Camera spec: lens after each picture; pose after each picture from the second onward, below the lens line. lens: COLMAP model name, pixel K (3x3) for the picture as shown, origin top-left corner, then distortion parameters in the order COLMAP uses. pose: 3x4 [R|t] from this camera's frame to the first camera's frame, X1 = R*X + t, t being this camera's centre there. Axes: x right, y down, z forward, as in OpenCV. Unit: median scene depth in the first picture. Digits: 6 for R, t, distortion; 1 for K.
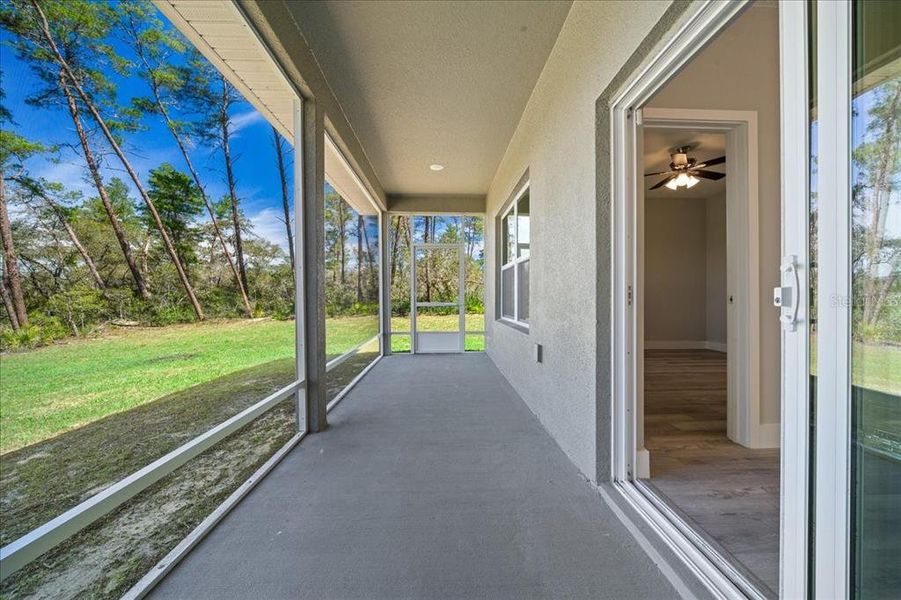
lens RADIAL K [[309.6, 0, 452.7], [0, 309.6, 301.6], [0, 0, 1]] dist [-0.009437, 0.000156]
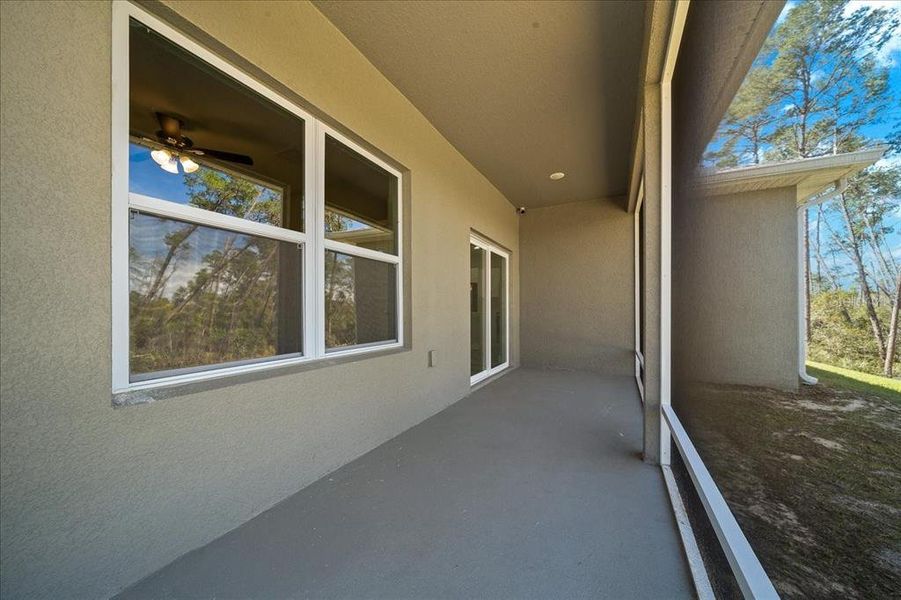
lens RADIAL K [[316.9, 0, 464.7], [0, 316.9, 312.3], [0, 0, 1]] dist [-0.009692, 0.000037]
pose [[-0.883687, 0.007375, 0.468020, -0.385797], [0.011519, 0.999916, 0.005992, -0.012054], [-0.467937, 0.010686, -0.883697, 1.981797]]
